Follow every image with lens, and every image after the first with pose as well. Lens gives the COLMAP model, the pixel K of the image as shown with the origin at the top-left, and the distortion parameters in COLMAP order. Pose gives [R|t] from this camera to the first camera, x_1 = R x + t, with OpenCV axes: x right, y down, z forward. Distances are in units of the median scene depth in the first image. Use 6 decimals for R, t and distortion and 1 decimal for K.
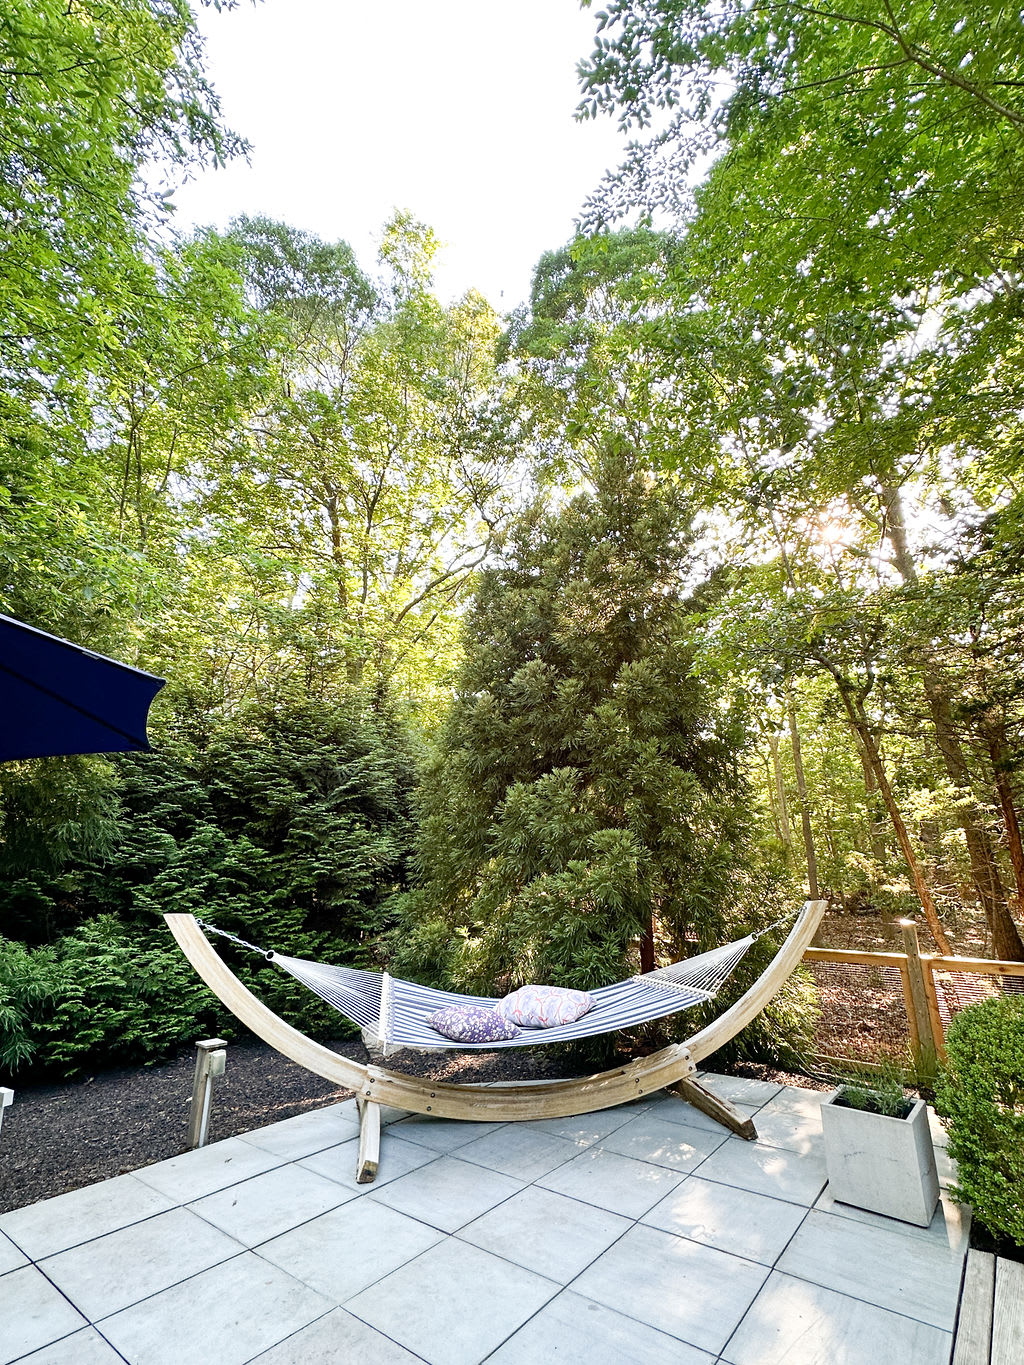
lens RADIAL K [[631.6, 0, 512.2], [0, 631.6, 679.1], [0, 0, 1]] dist [0.003212, 0.000201]
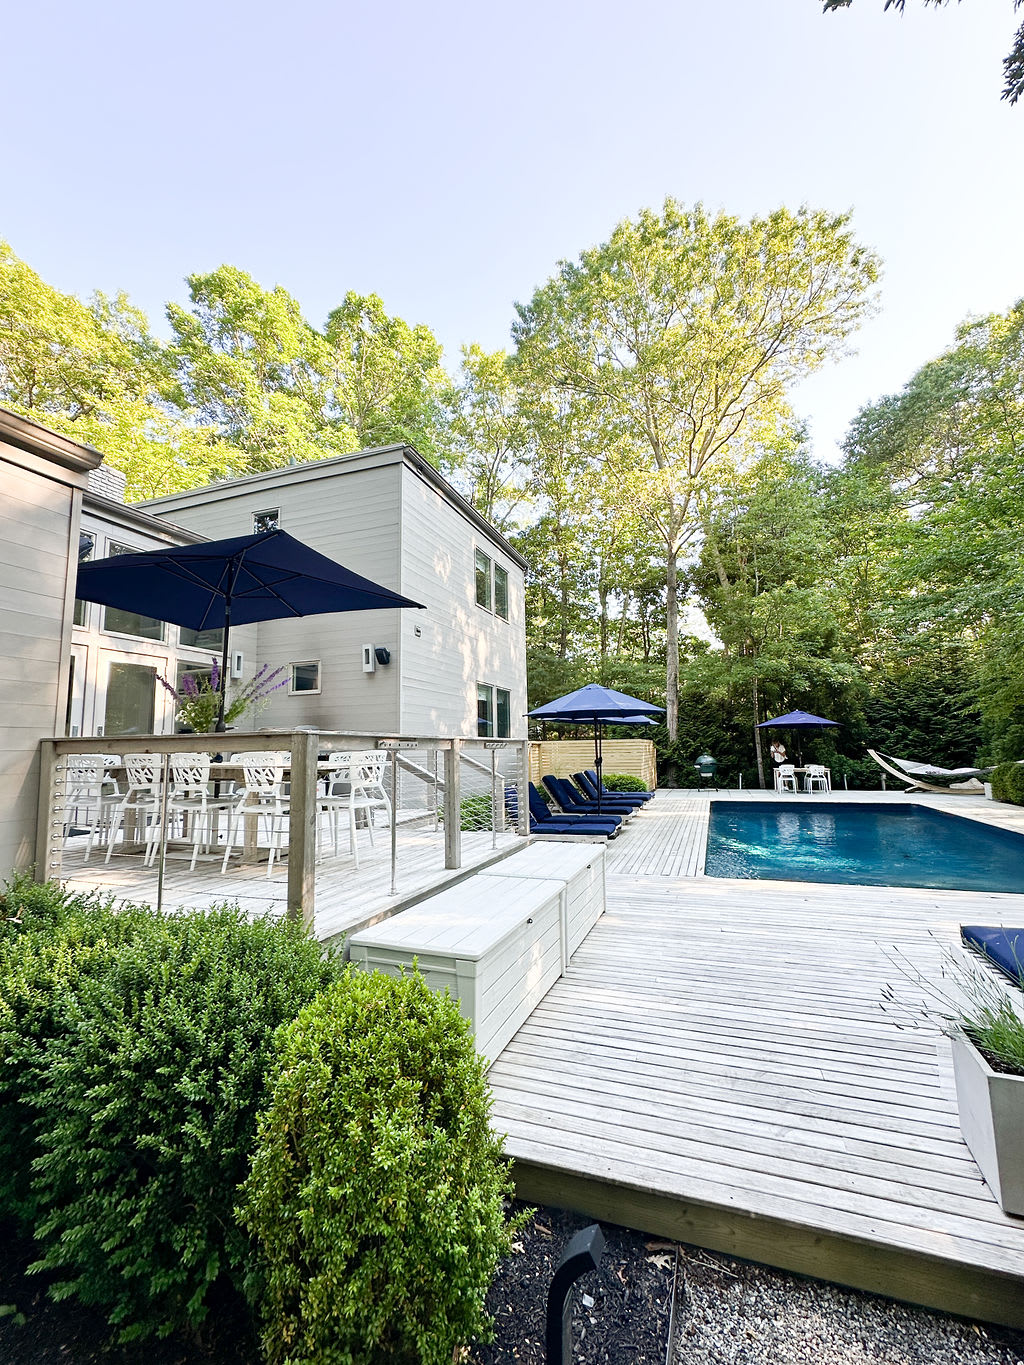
lens RADIAL K [[551.4, 0, 513.9], [0, 551.4, 684.5], [0, 0, 1]] dist [0.000355, 0.000011]
pose [[0.302711, -0.115722, -0.946031, 1.417902], [0.300476, 0.953569, -0.020498, -0.437912], [0.904478, -0.278054, 0.323428, -1.400846]]
